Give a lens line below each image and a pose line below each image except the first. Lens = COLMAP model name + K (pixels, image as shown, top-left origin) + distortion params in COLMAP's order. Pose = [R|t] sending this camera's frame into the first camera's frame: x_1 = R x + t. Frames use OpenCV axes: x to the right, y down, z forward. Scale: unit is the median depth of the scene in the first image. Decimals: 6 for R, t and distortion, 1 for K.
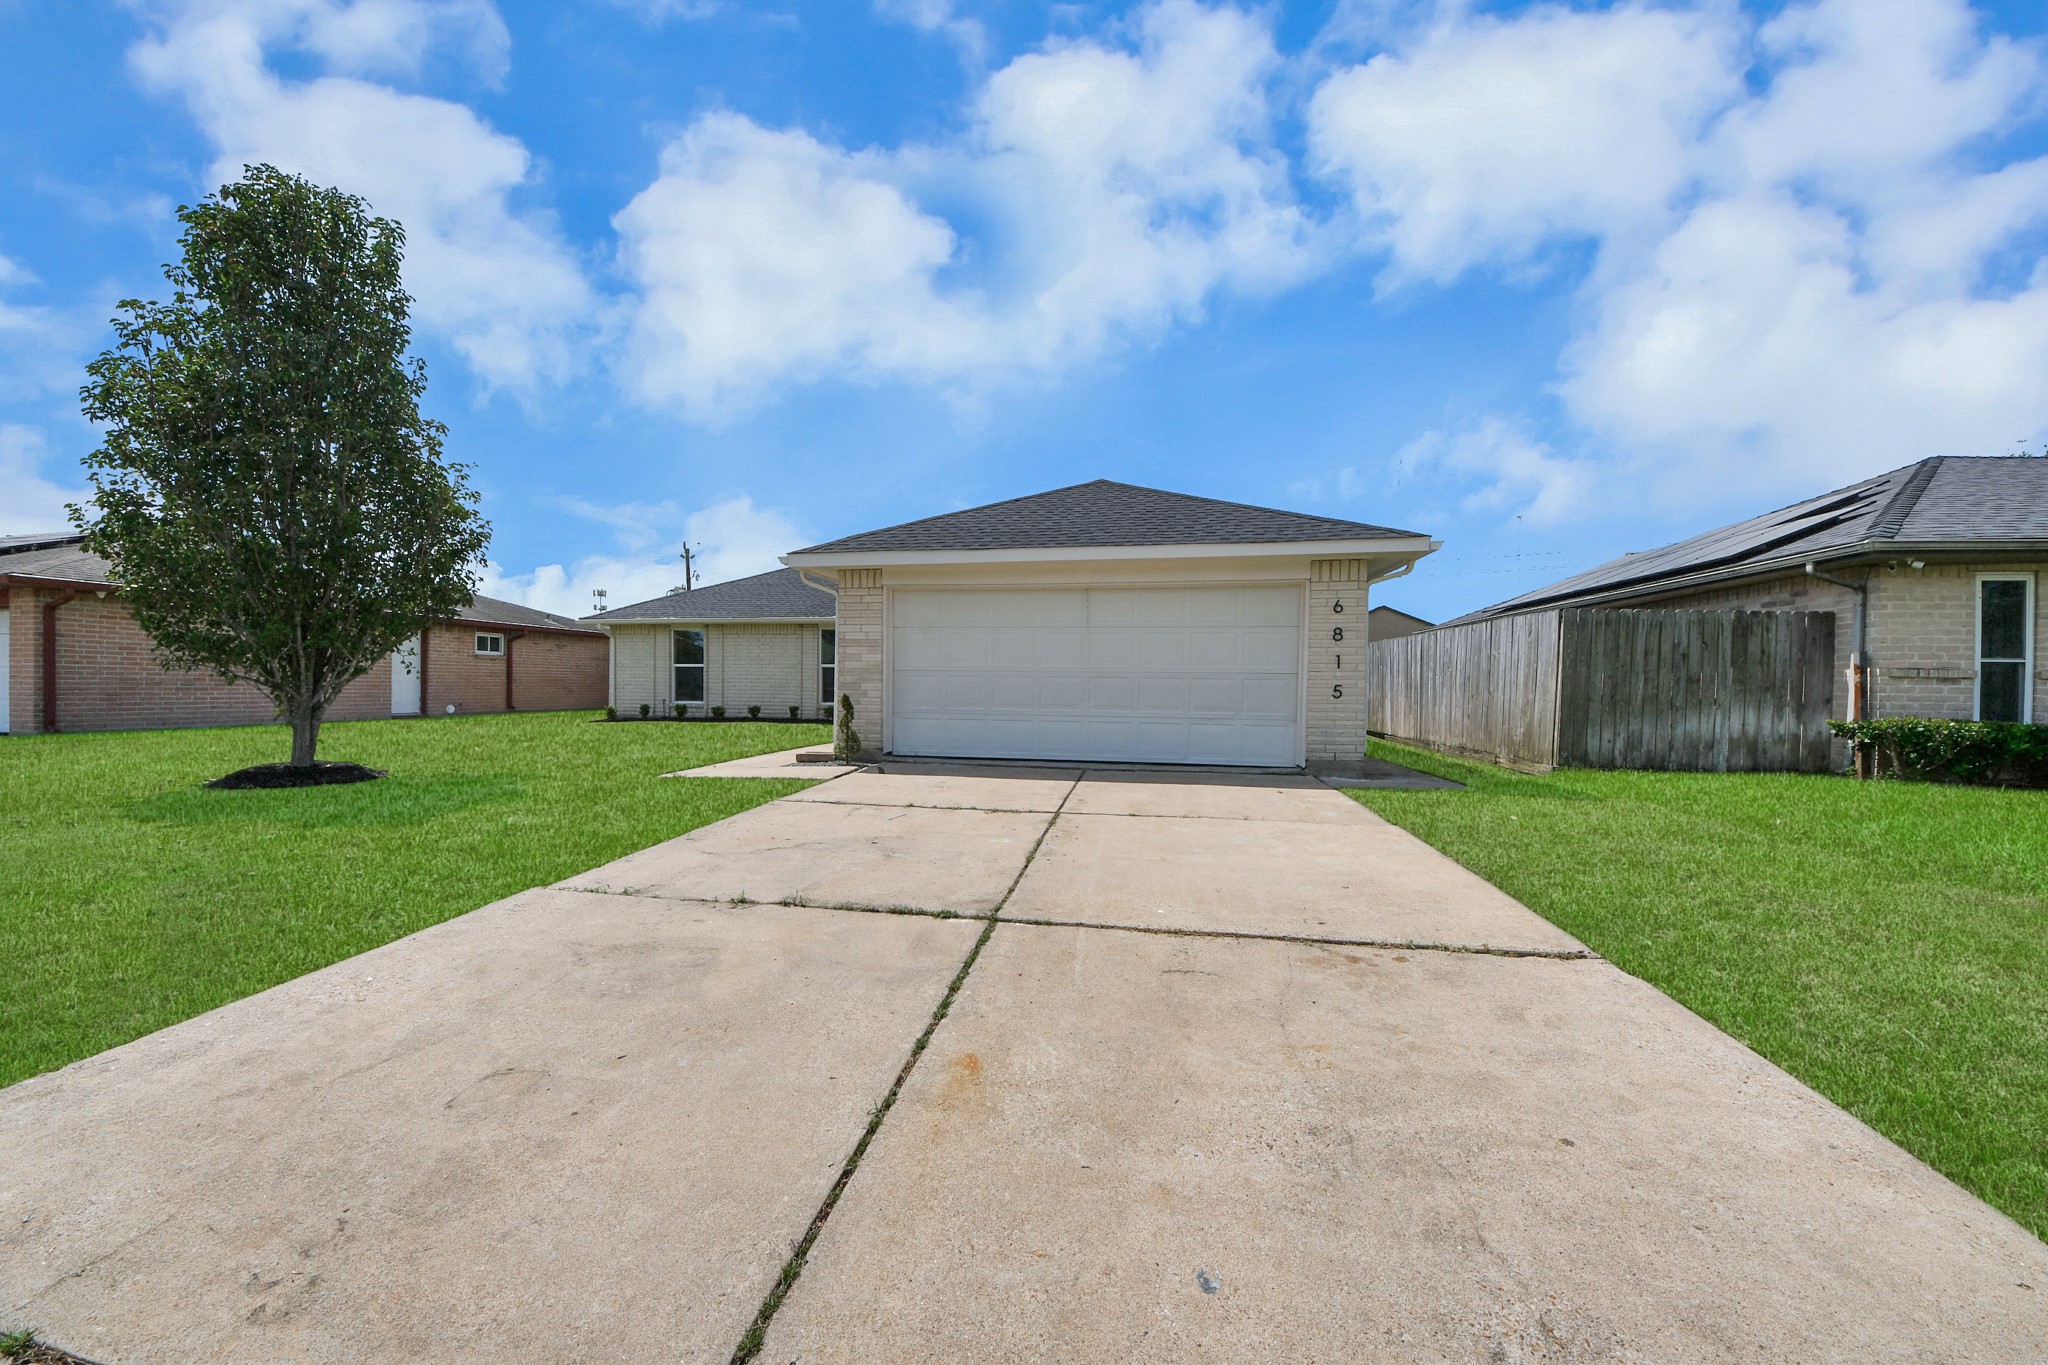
lens RADIAL K [[695.0, 0, 1027.9], [0, 695.0, 674.4], [0, 0, 1]] dist [0.011365, -0.000066]
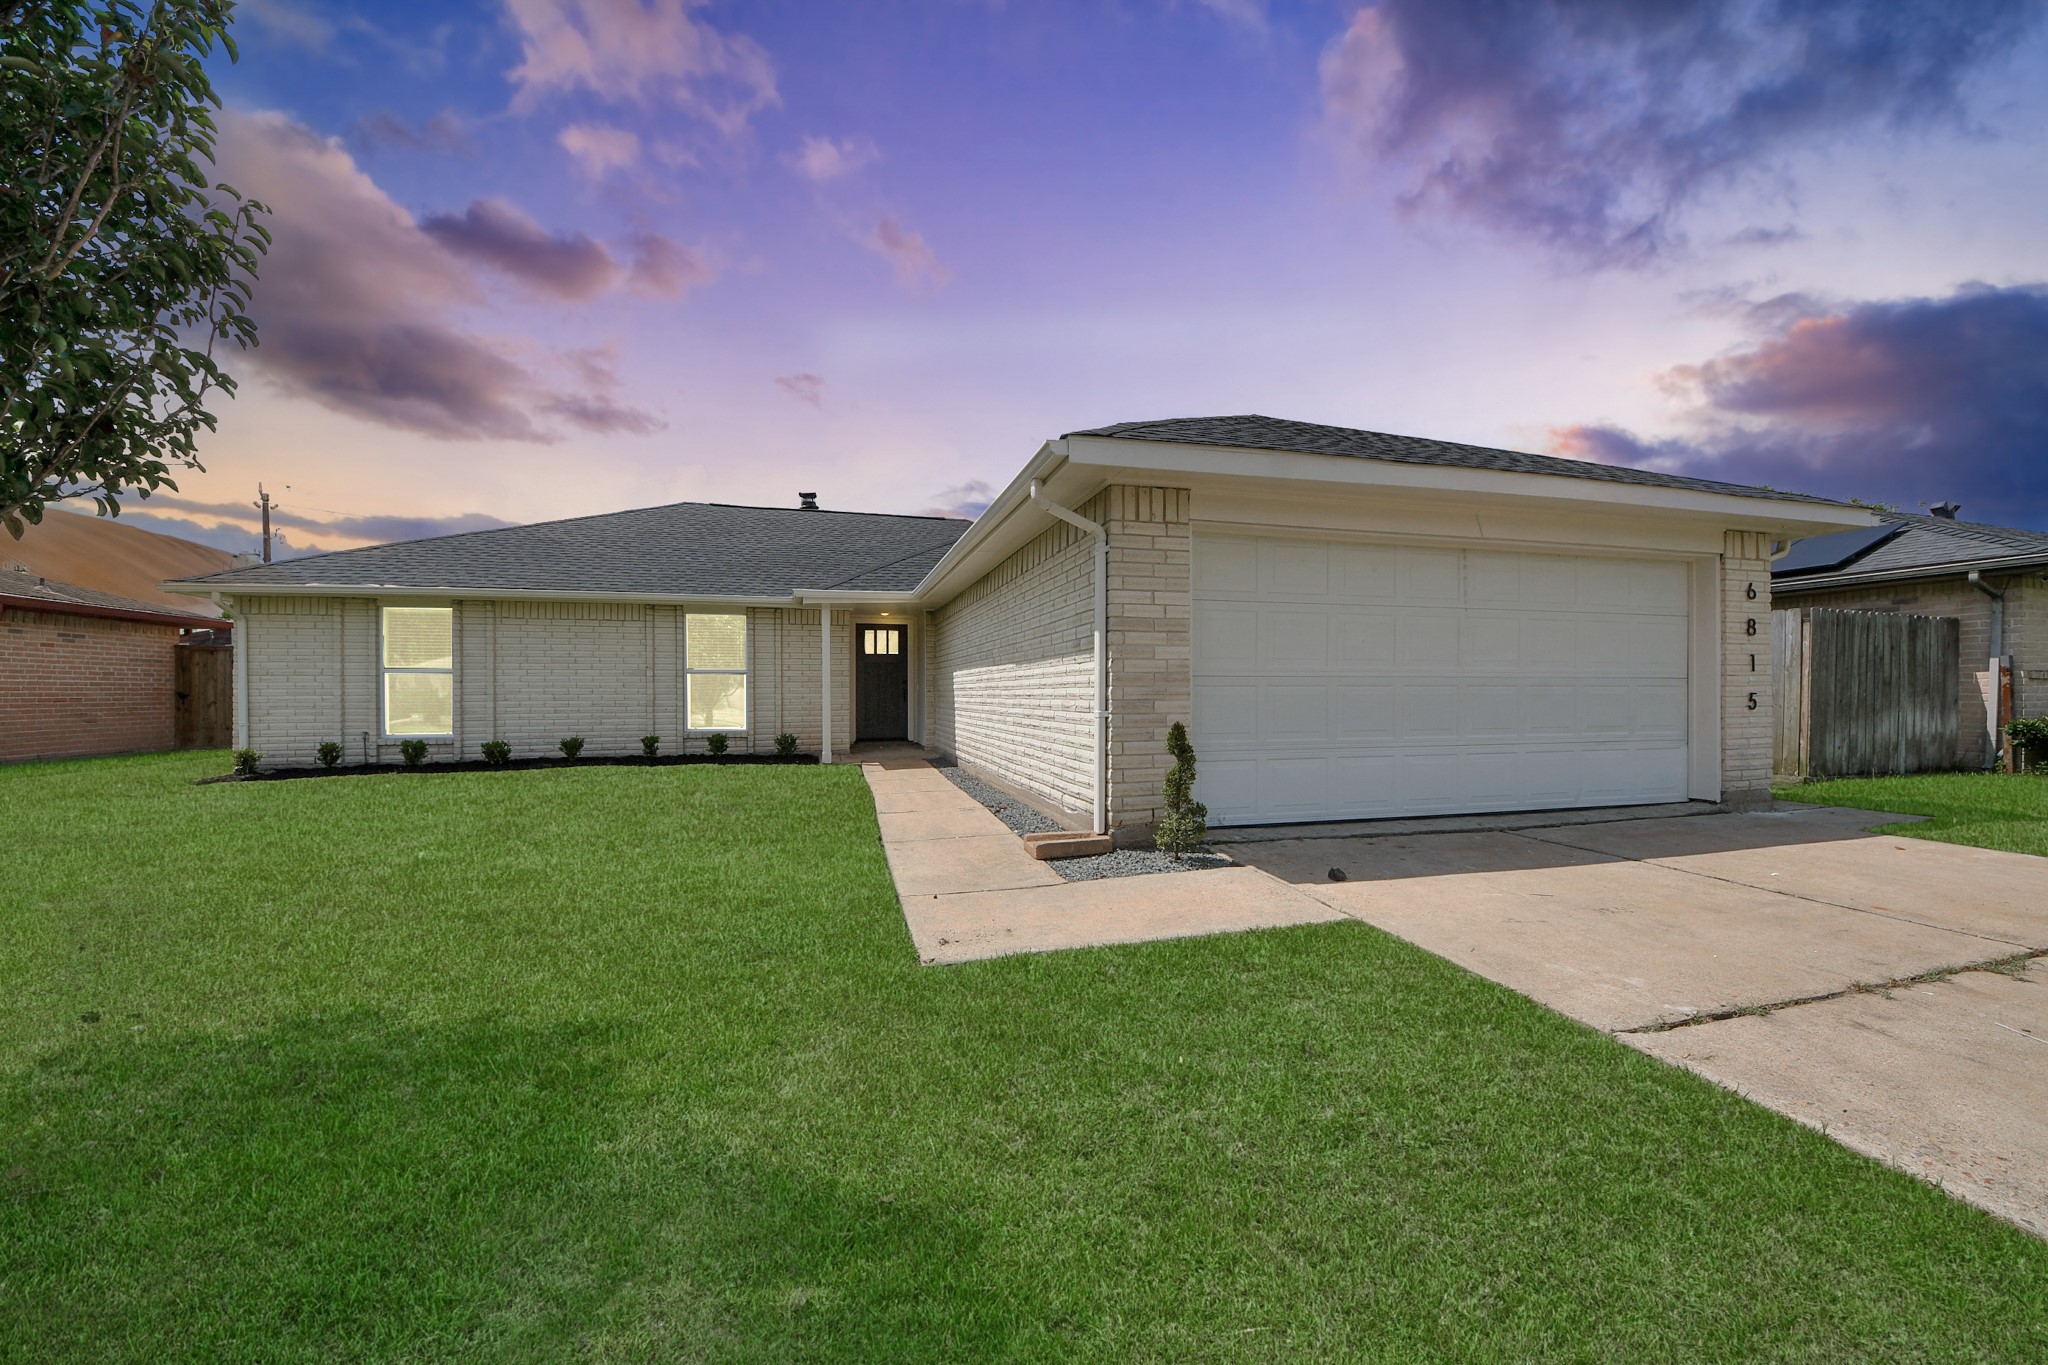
lens RADIAL K [[711.9, 0, 1024.0], [0, 711.9, 682.5], [0, 0, 1]] dist [0.001031, -0.005613]
pose [[0.912945, -0.007598, 0.408011, -0.643759], [0.007193, 0.999971, 0.002528, -0.004047], [-0.408018, 0.000627, 0.912974, 0.636157]]
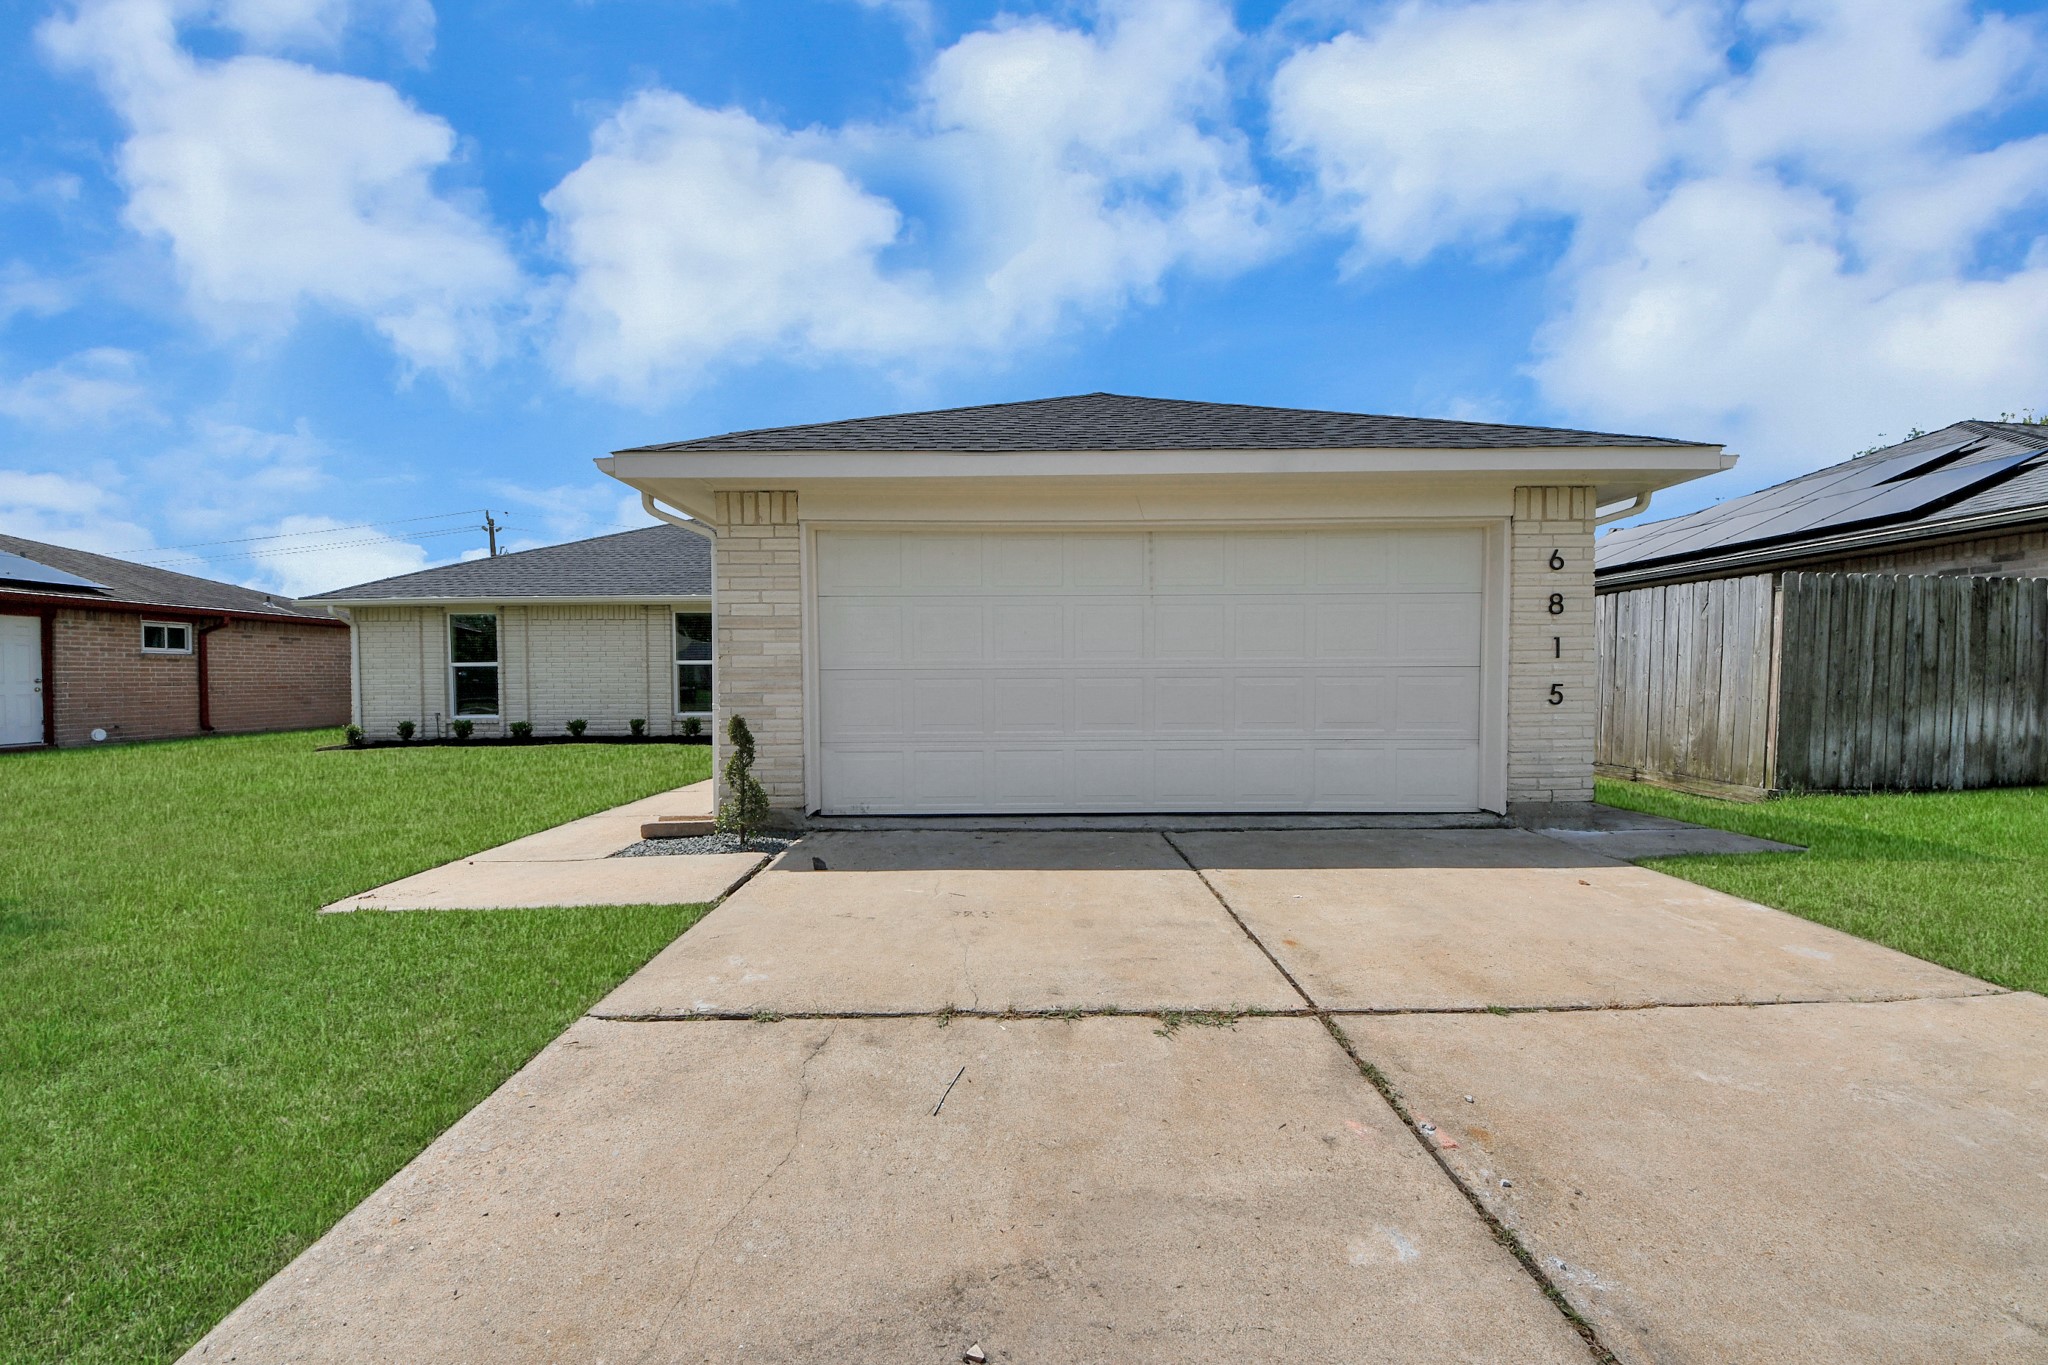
lens RADIAL K [[711.9, 0, 1024.0], [0, 711.9, 682.5], [0, 0, 1]] dist [0.001031, -0.005613]
pose [[0.984906, -0.017501, 0.172204, -0.152598], [0.013847, 0.999653, 0.022396, -0.007644], [-0.172536, -0.019674, 0.984807, 0.462099]]
